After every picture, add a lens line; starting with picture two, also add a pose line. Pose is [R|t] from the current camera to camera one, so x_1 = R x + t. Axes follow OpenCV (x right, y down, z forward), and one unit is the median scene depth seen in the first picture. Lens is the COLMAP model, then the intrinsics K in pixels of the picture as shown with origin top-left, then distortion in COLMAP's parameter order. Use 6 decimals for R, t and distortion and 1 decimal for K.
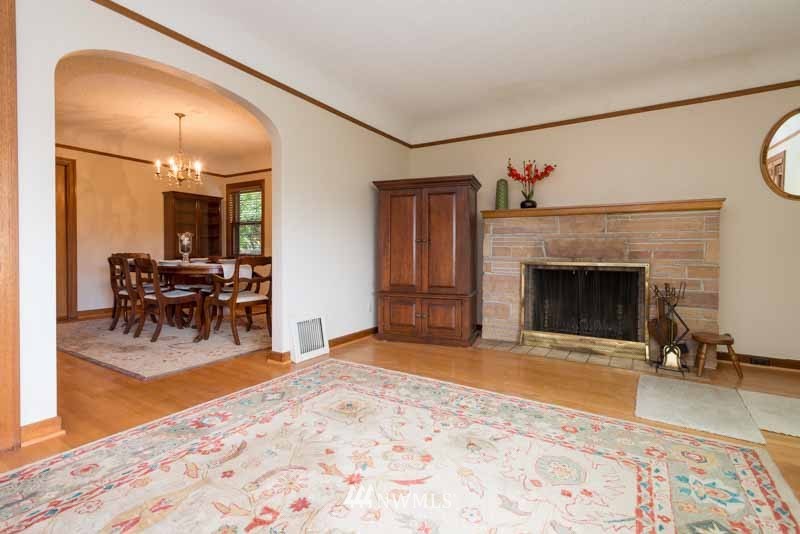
lens RADIAL K [[378.7, 0, 399.1], [0, 378.7, 257.9], [0, 0, 1]] dist [0.002419, -0.000610]
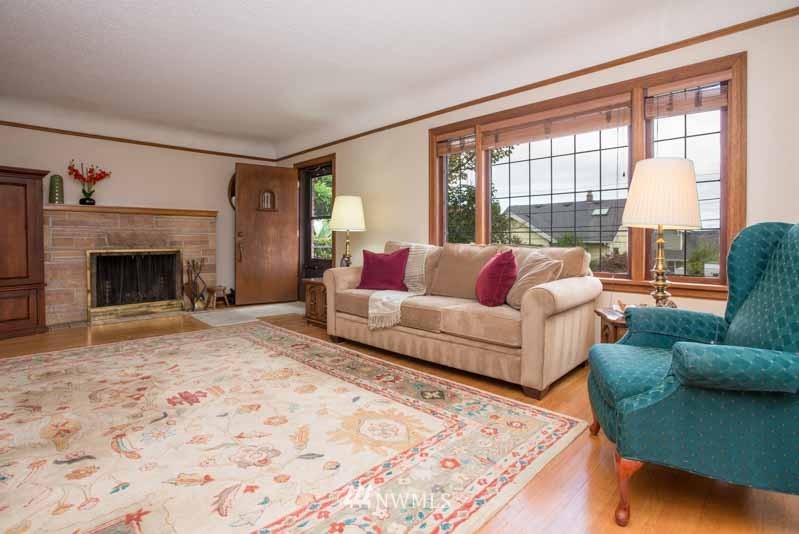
lens RADIAL K [[393.1, 0, 396.4], [0, 393.1, 243.1], [0, 0, 1]] dist [0.001200, -0.000034]
pose [[0.225966, -0.015064, 0.974019, -0.761832], [0.023761, 0.999668, 0.009949, -0.002276], [-0.973845, 0.020896, 0.226249, -0.242093]]
